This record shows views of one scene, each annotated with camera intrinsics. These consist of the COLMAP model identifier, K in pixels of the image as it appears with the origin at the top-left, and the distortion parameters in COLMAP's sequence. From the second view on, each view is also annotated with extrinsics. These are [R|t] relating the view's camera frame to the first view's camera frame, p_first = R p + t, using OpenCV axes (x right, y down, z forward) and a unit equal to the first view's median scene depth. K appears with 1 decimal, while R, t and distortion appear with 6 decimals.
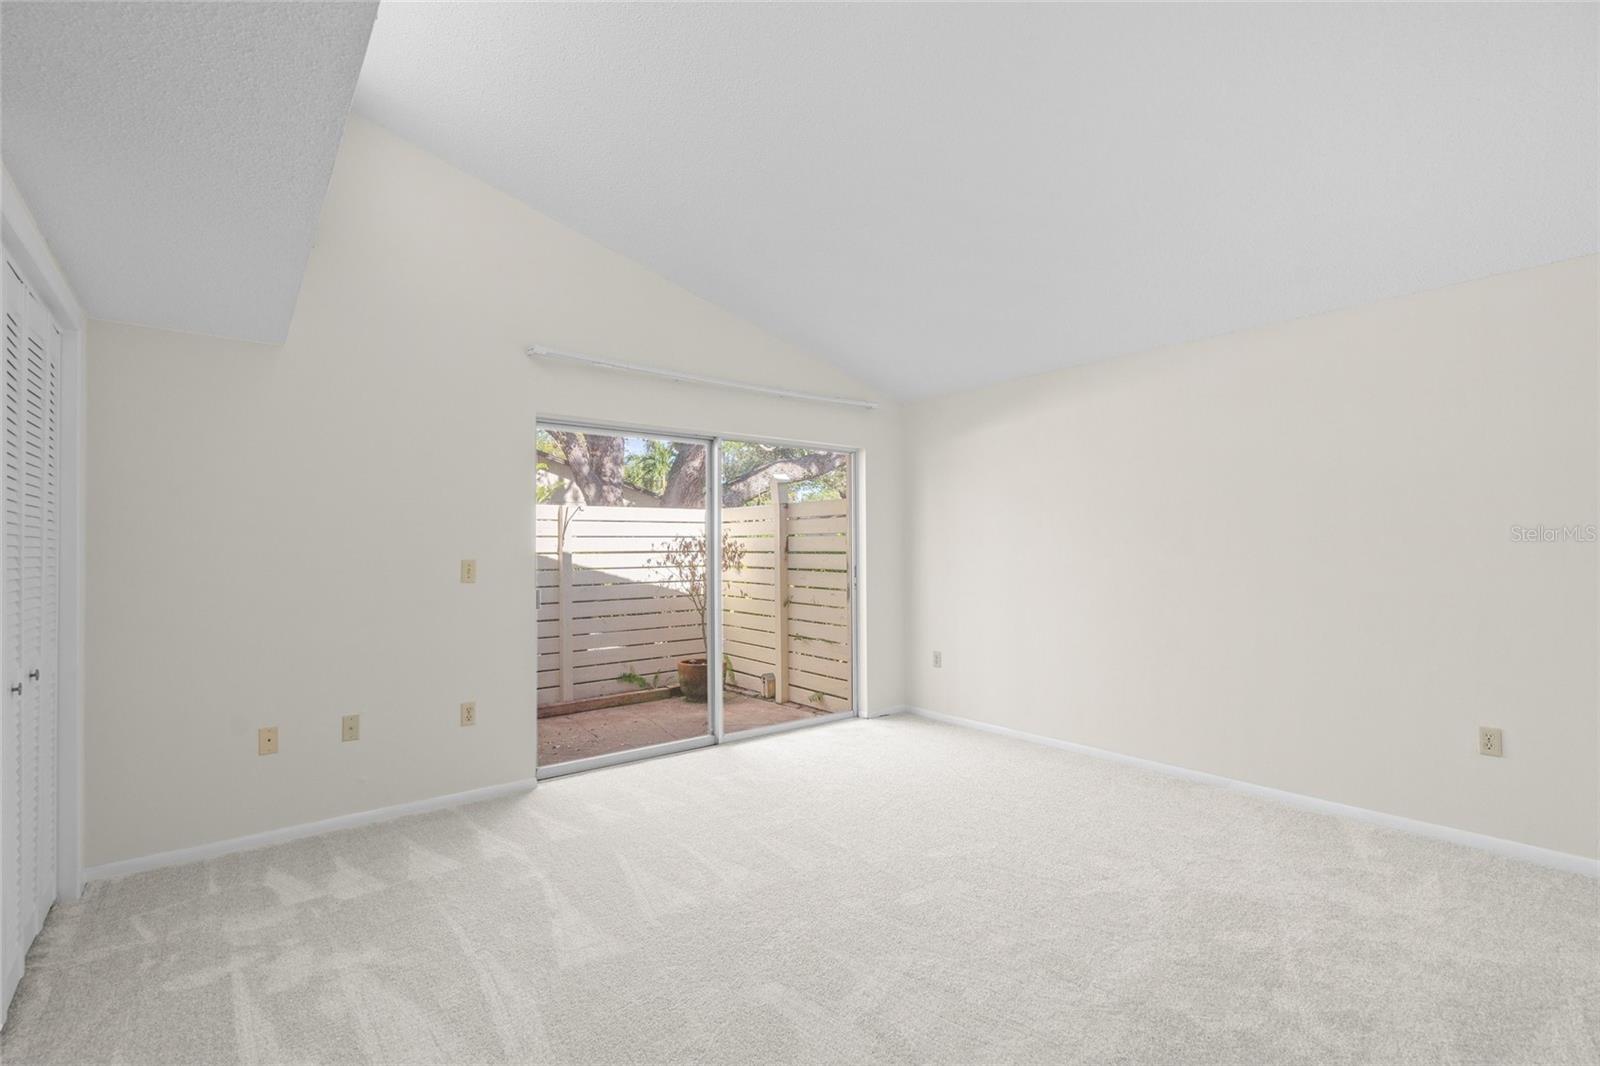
lens RADIAL K [[728.3, 0, 797.0], [0, 728.3, 537.5], [0, 0, 1]] dist [-0.011238, 0.009636]
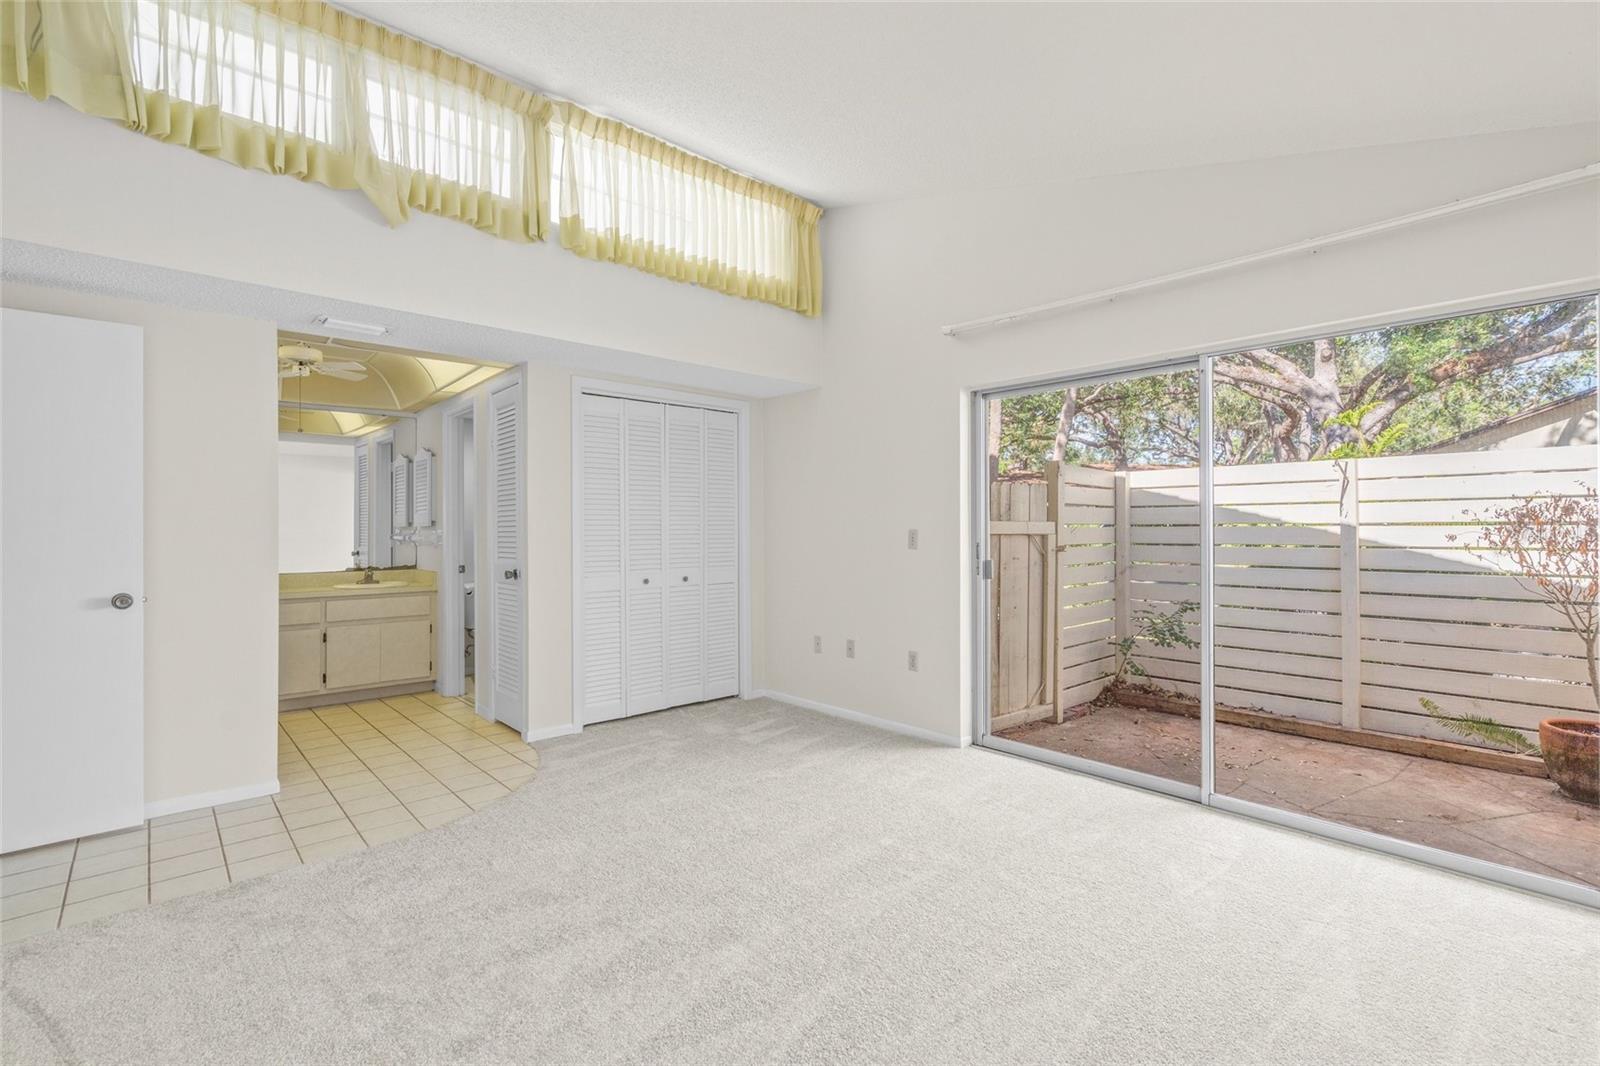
lens RADIAL K [[728.3, 0, 801.5], [0, 728.3, 520.0], [0, 0, 1]] dist [-0.011238, 0.009636]
pose [[0.060080, -0.004804, -0.998182, 0.716535], [0.017526, 0.999839, -0.003758, 0.017368], [0.998040, -0.017268, 0.060154, 0.759874]]
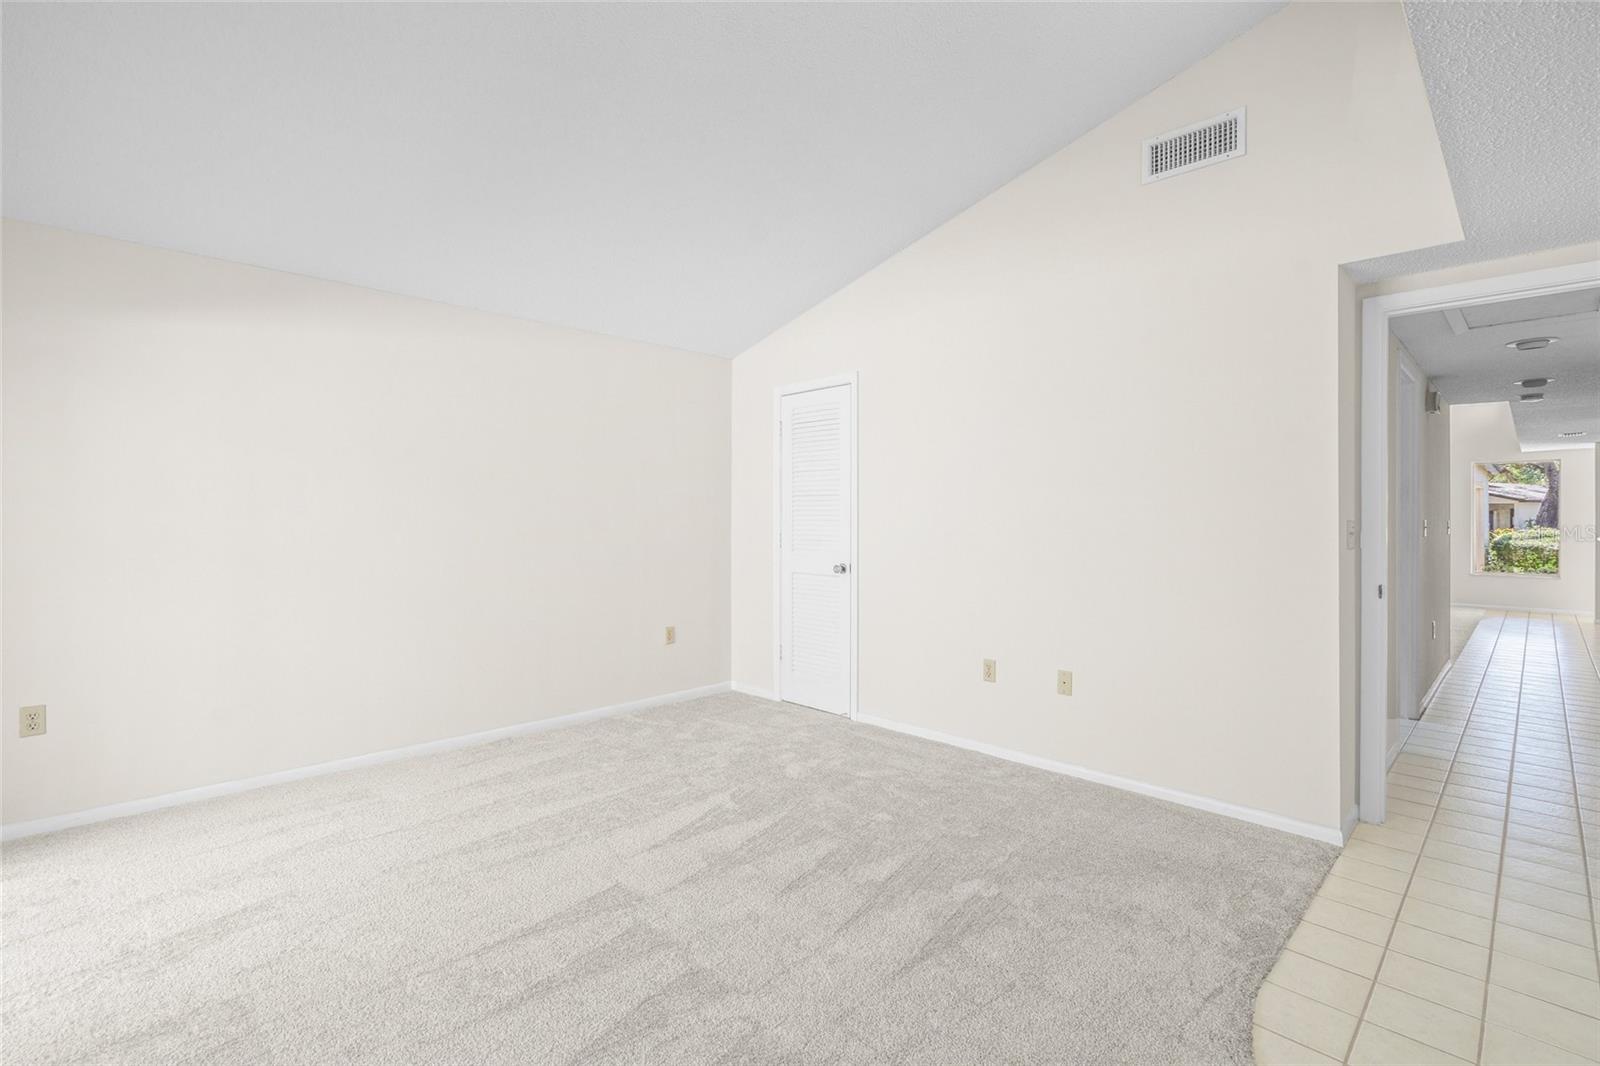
lens RADIAL K [[728.3, 0, 798.6], [0, 728.3, 528.2], [0, 0, 1]] dist [-0.011238, 0.009636]
pose [[-0.120109, -0.002972, 0.992756, -0.568843], [-0.017676, 0.999843, 0.000854, 0.028030], [-0.992603, -0.017446, -0.120143, 0.756661]]
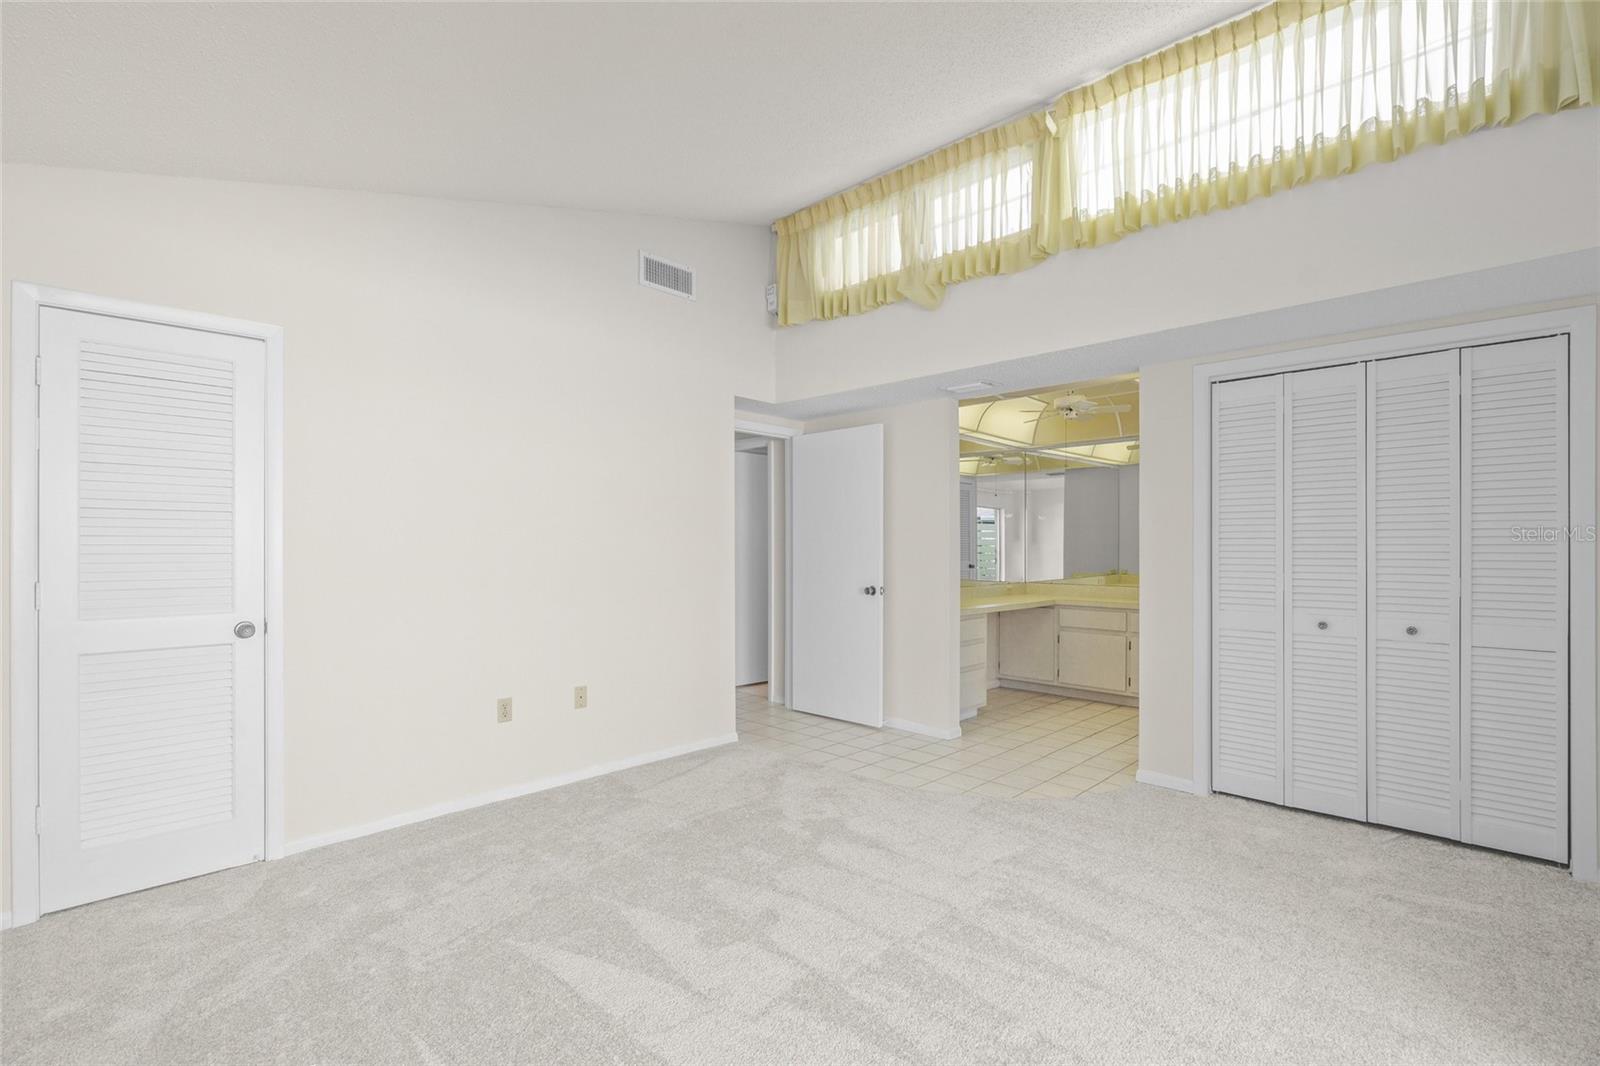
lens RADIAL K [[728.3, 0, 802.8], [0, 728.3, 542.6], [0, 0, 1]] dist [-0.011238, 0.009636]
pose [[-0.992614, 0.007043, -0.121115, 0.157110], [0.009187, 0.999811, -0.017151, 0.023587], [0.120971, -0.018137, -0.992490, 1.383949]]
